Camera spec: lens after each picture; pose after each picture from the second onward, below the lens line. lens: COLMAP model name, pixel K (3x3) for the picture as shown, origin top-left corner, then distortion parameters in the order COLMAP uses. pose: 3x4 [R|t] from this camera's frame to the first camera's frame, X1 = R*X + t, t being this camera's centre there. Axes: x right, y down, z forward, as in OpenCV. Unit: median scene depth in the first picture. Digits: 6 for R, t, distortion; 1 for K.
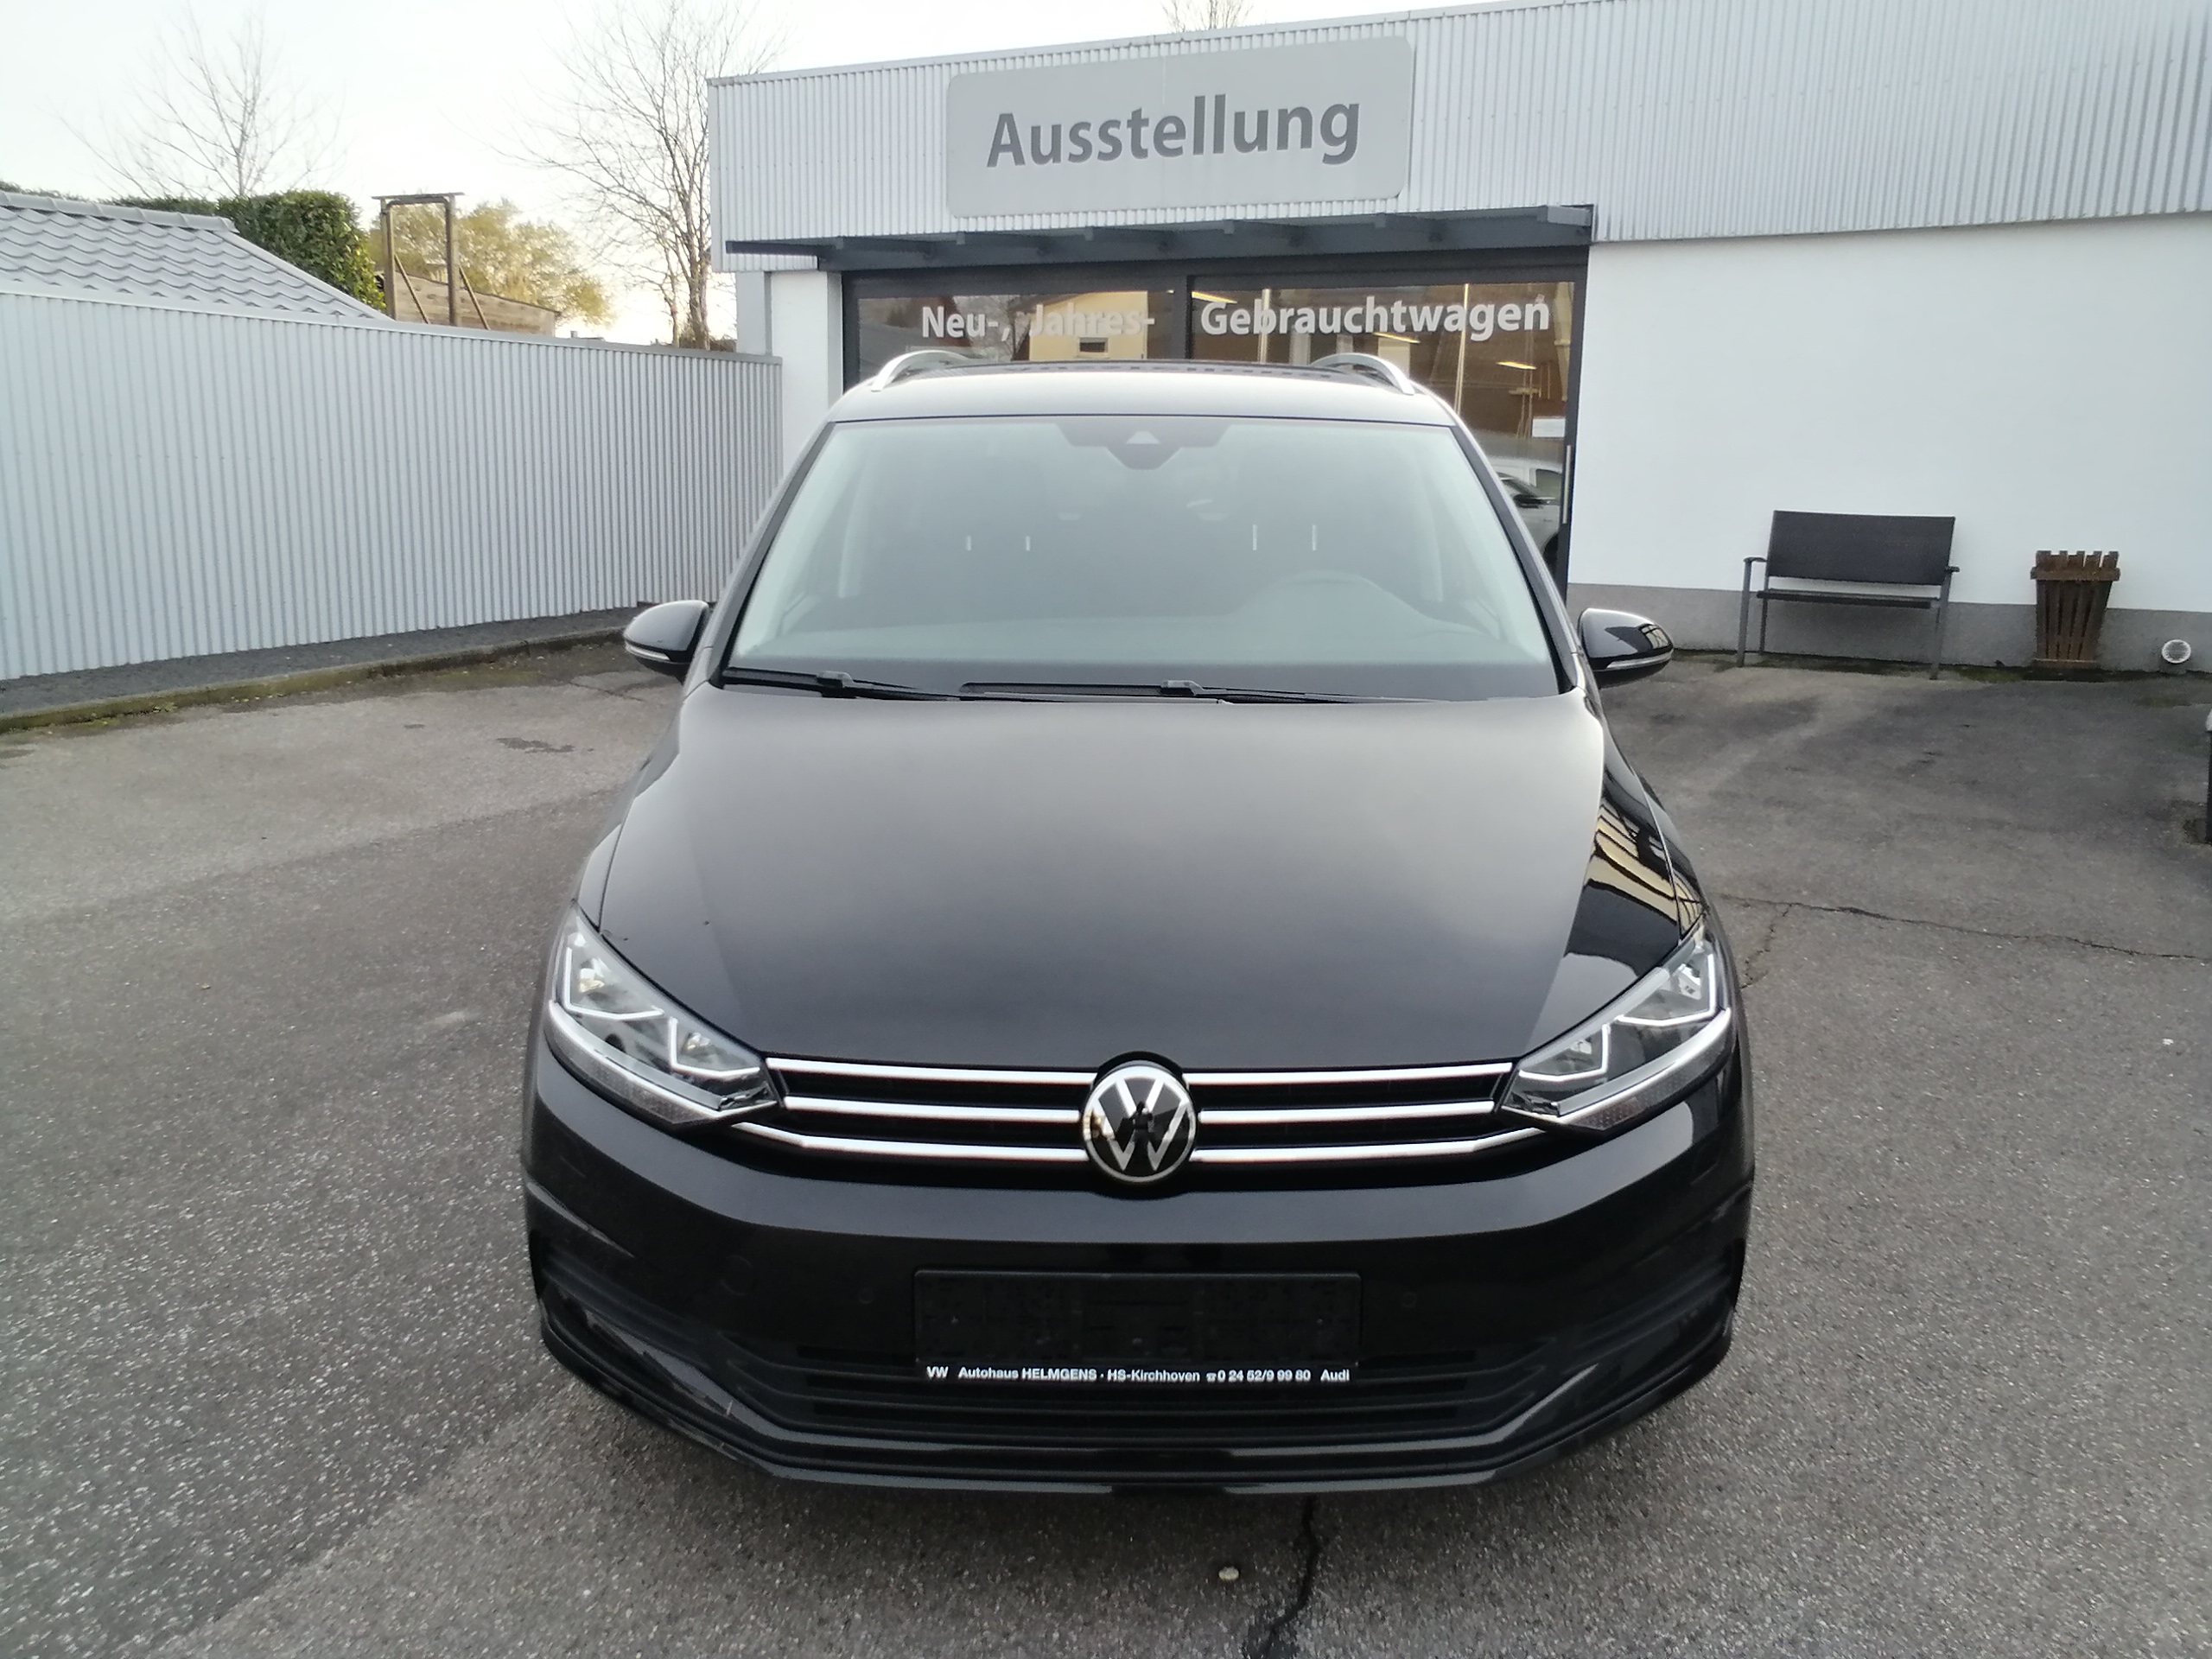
lens RADIAL K [[1727.7, 0, 1106.3], [0, 1727.7, 827.6], [0, 0, 1]] dist [-0.014464, 0.064699]
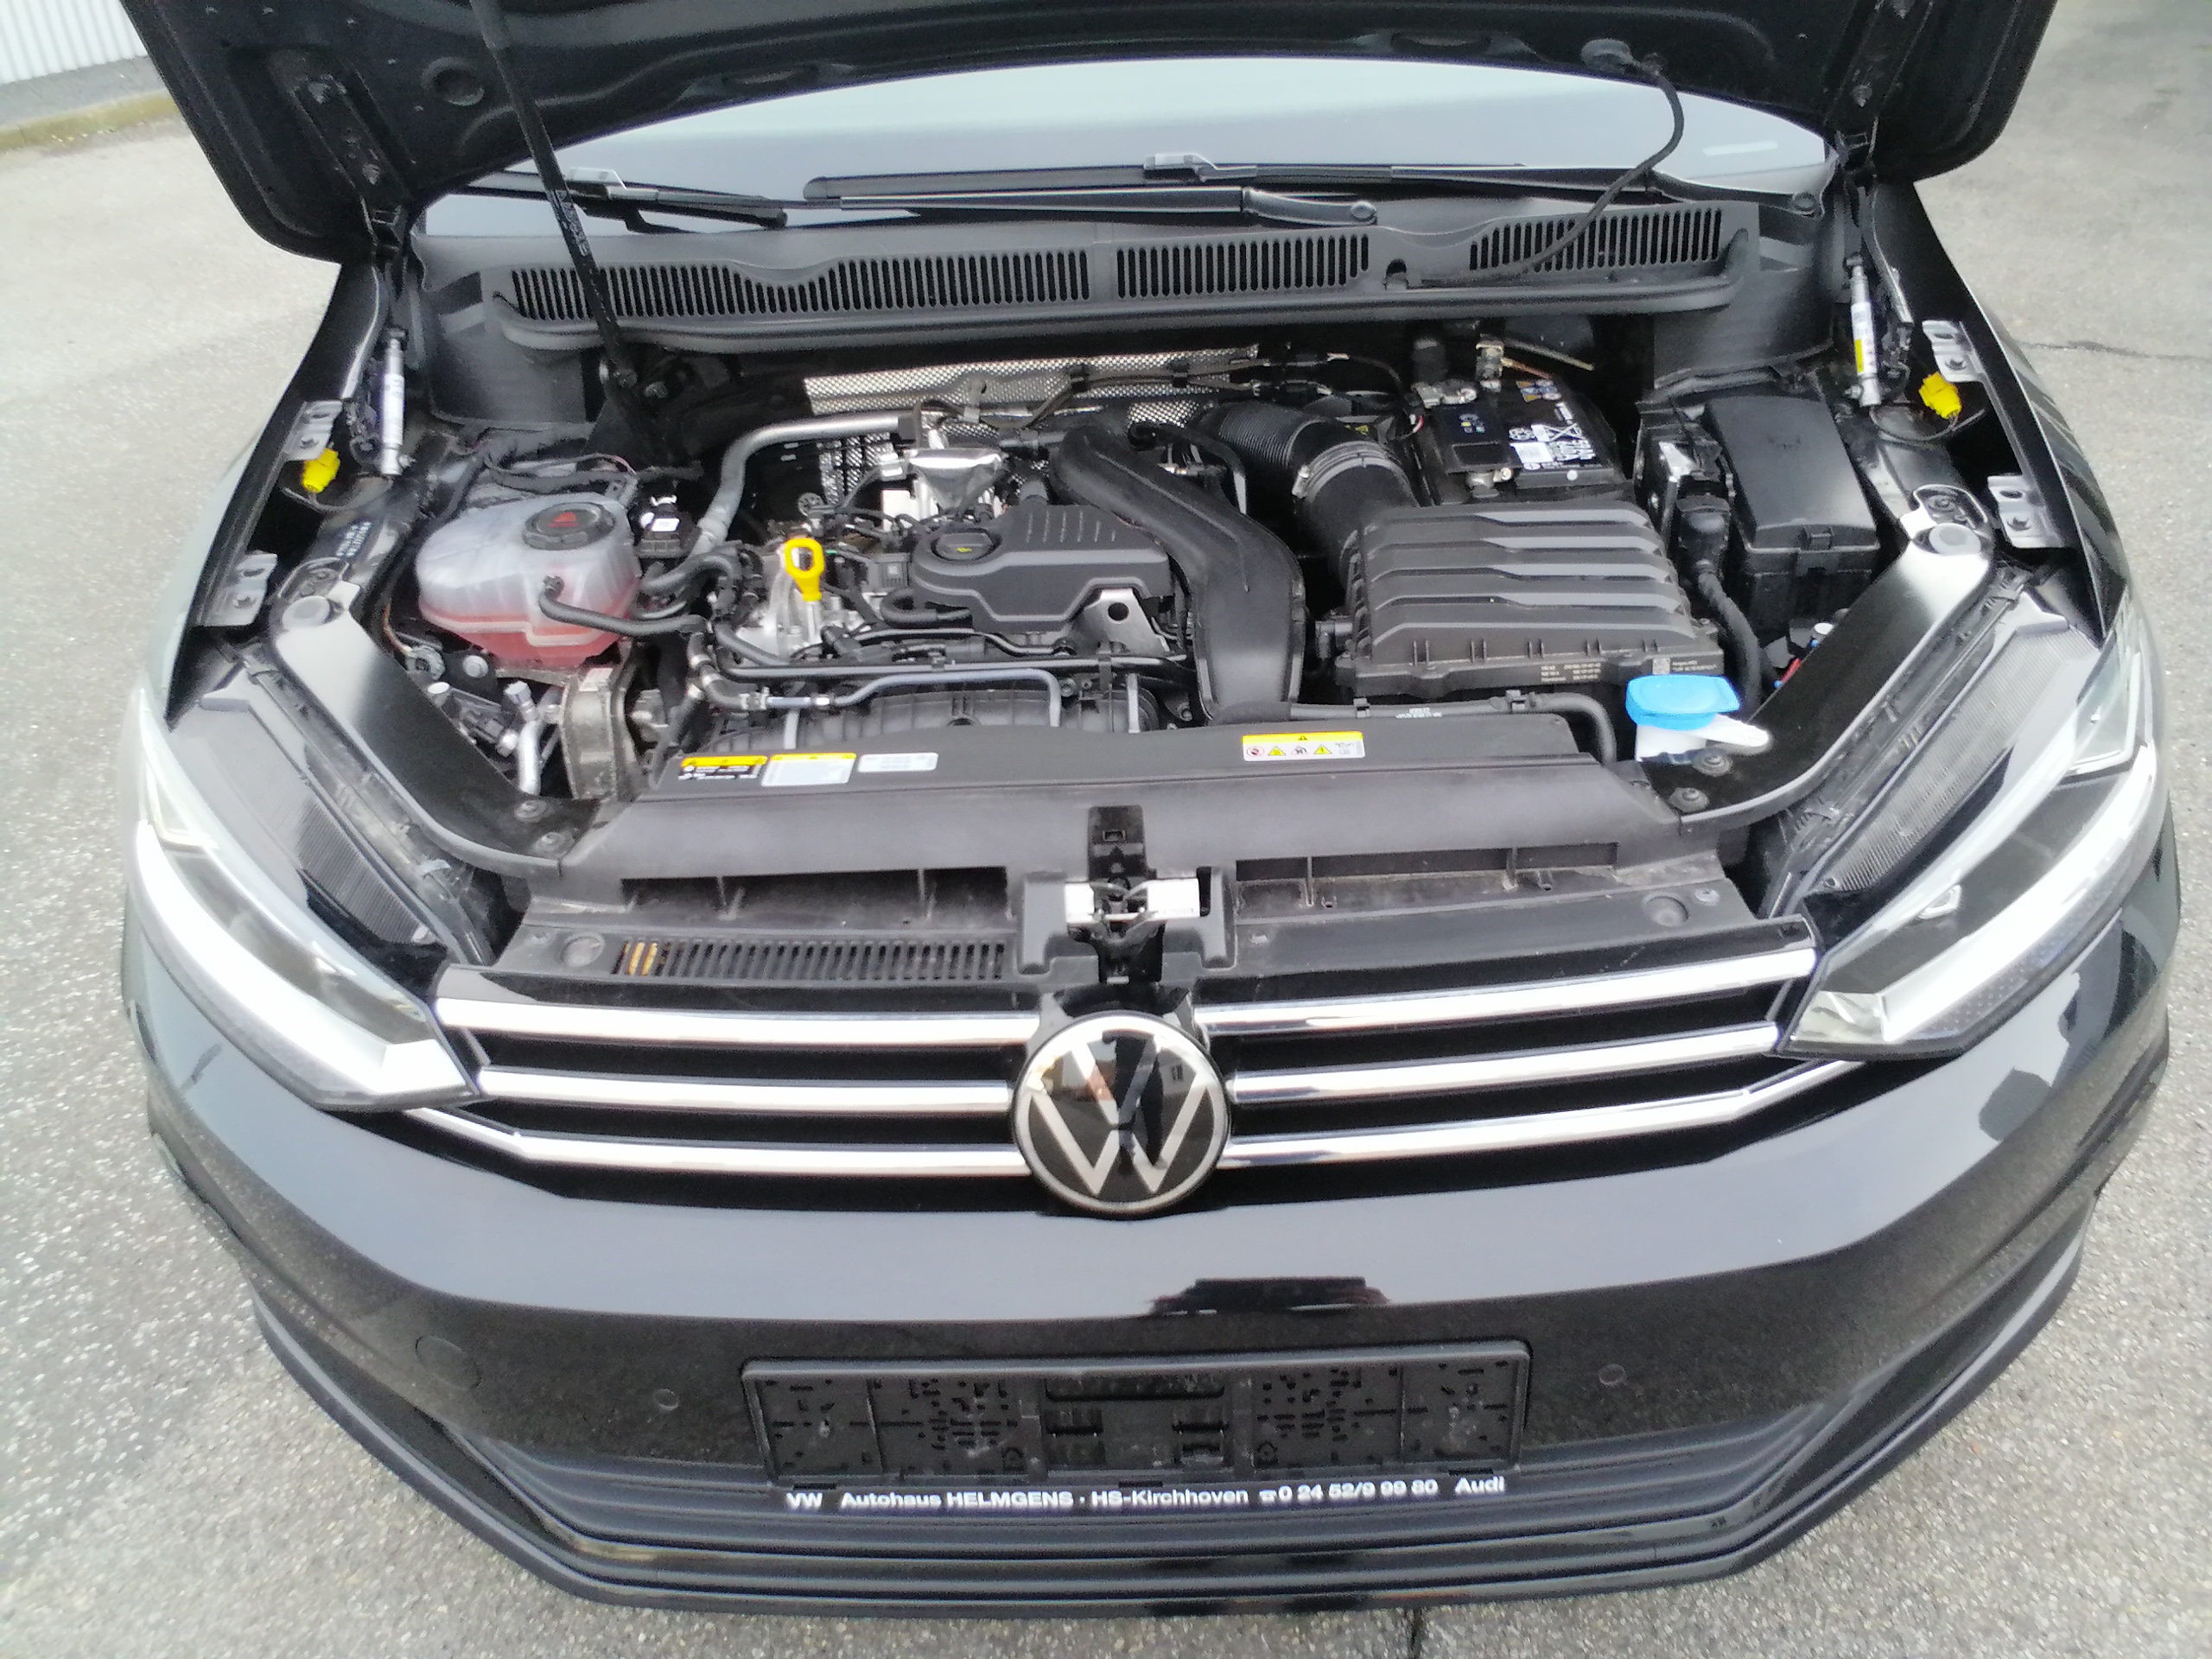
lens RADIAL K [[1727.7, 0, 1128.4], [0, 1727.7, 812.3], [0, 0, 1]] dist [-0.014464, 0.064699]
pose [[0.998277, -0.054142, -0.022615, 0.025711], [0.058590, 0.940515, 0.334662, -0.064356], [0.003150, -0.335410, 0.942067, 0.344425]]
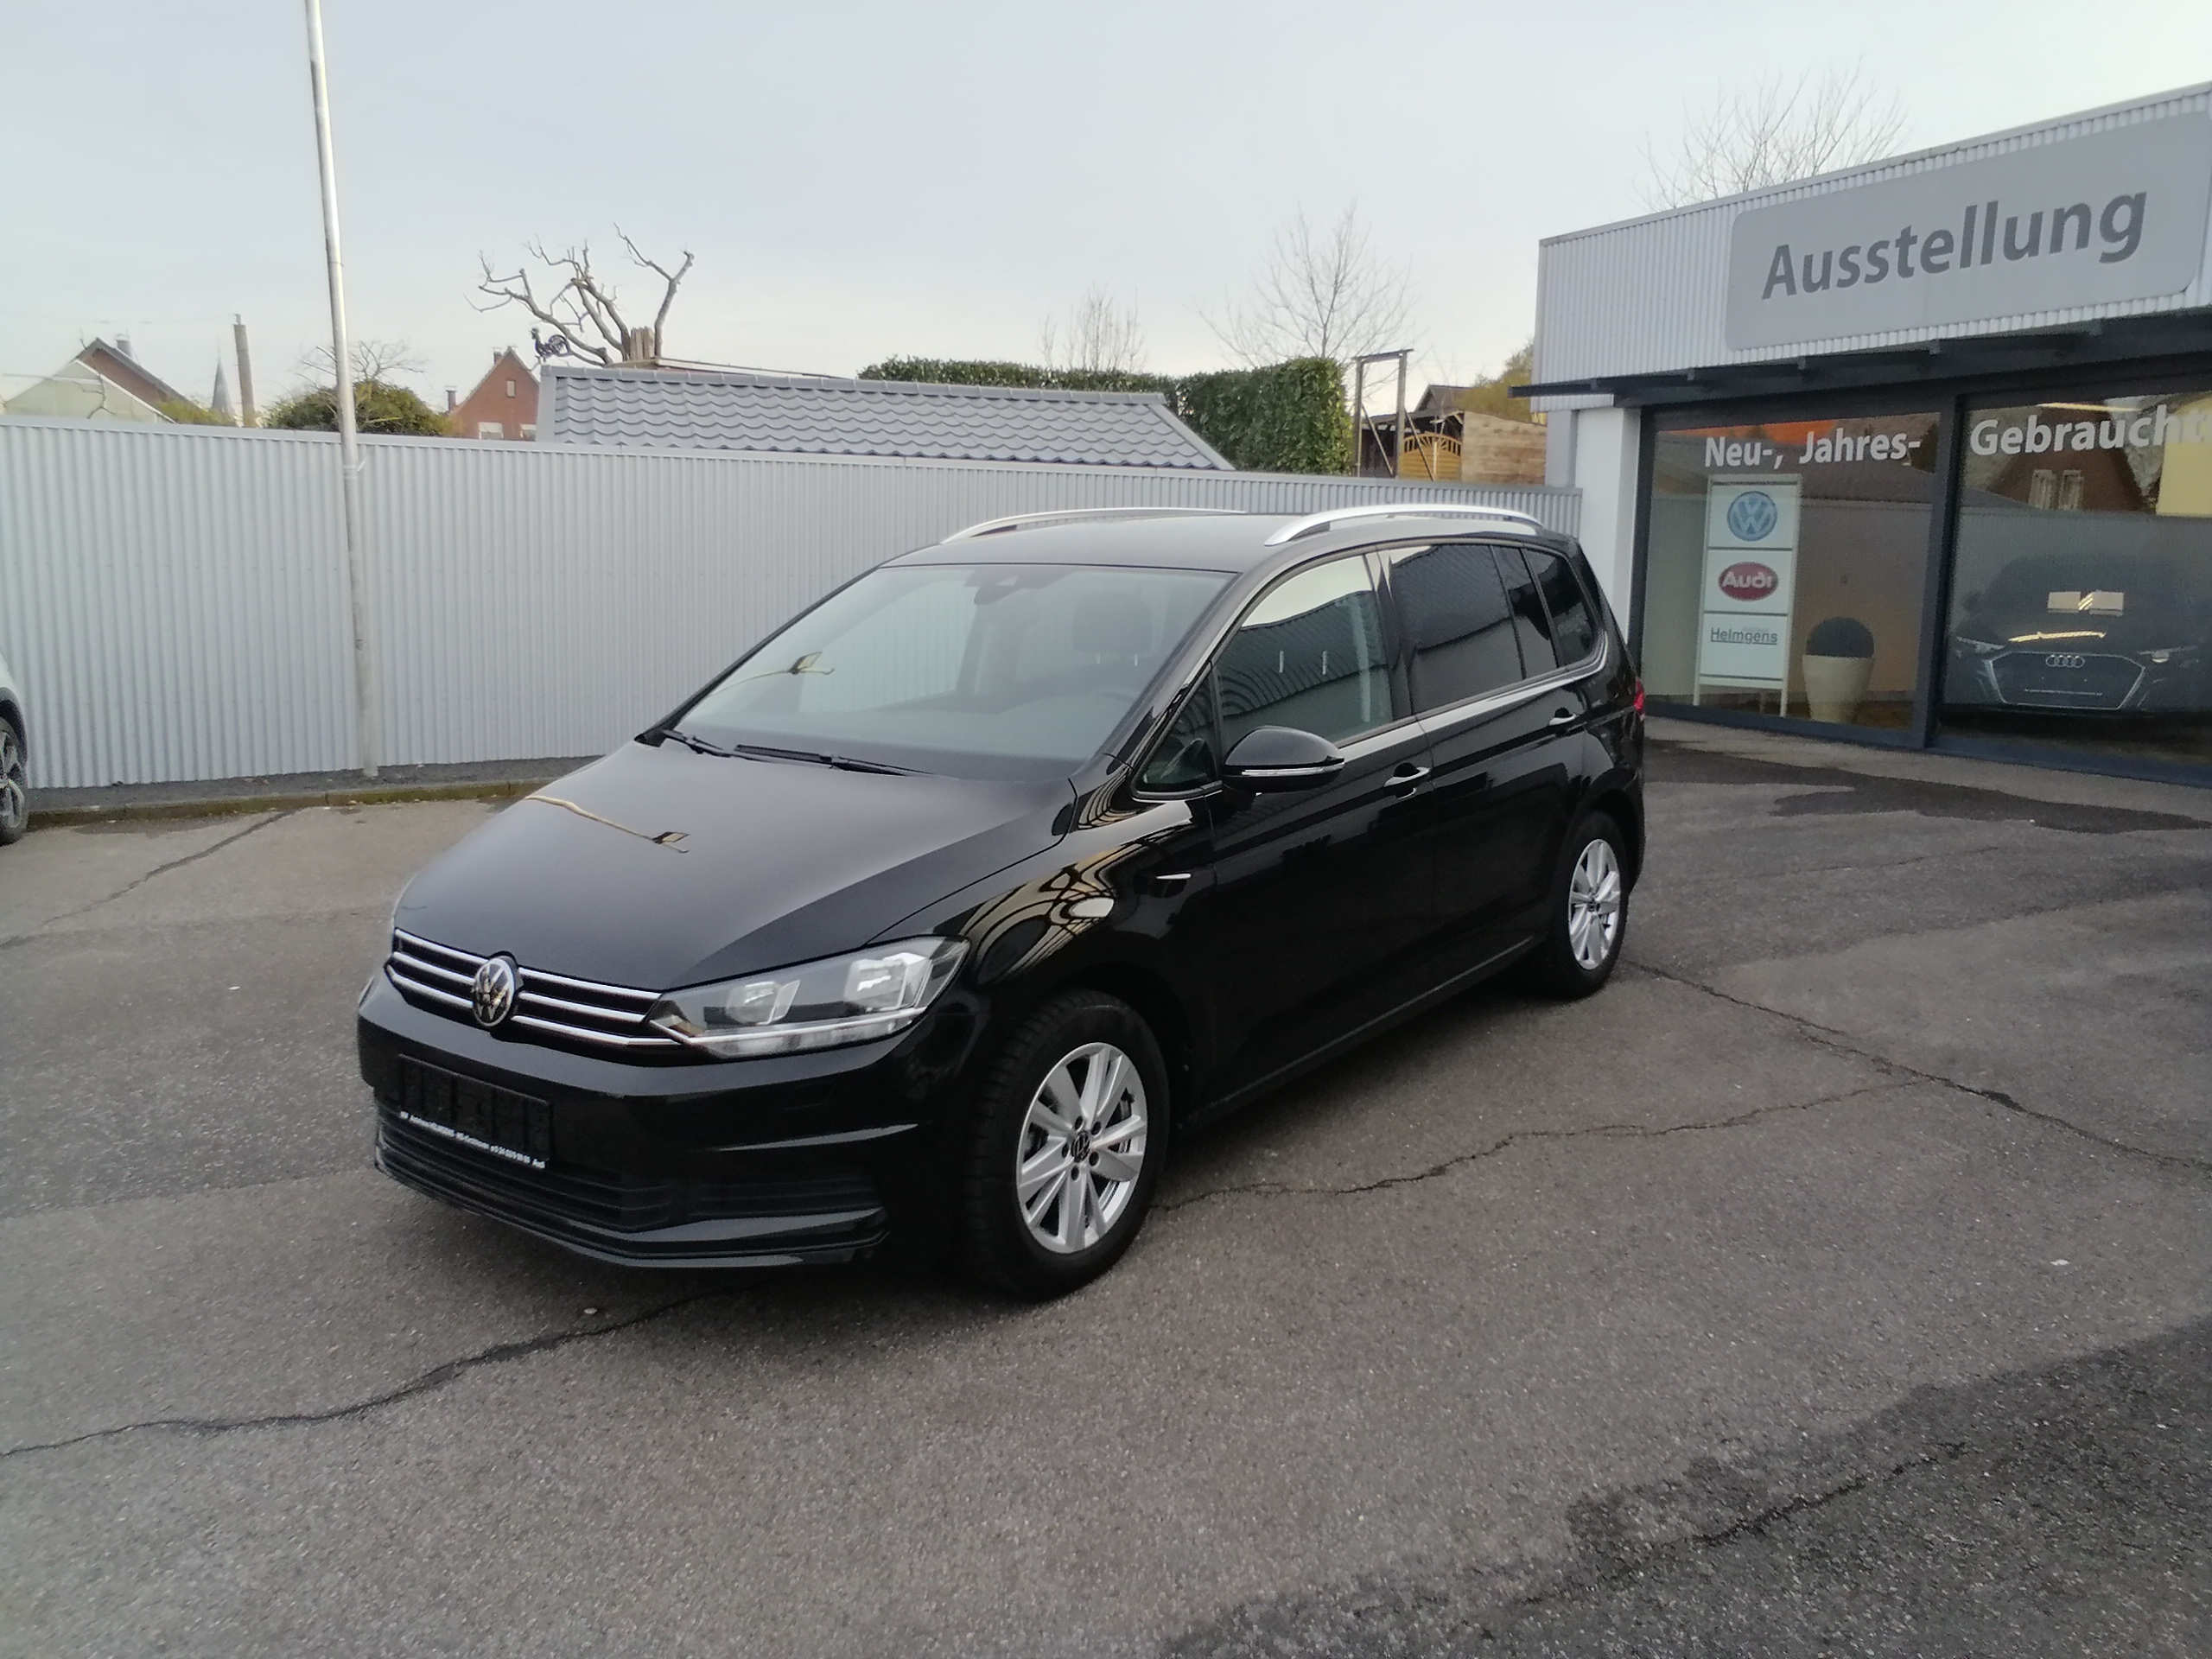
lens RADIAL K [[1727.7, 0, 1139.3], [0, 1727.7, 853.3], [0, 0, 1]] dist [-0.014464, 0.064699]
pose [[0.802065, 0.099591, -0.588875, 0.985314], [-0.129941, 0.991478, -0.009304, -0.018712], [0.582930, 0.083981, 0.808170, -0.001714]]
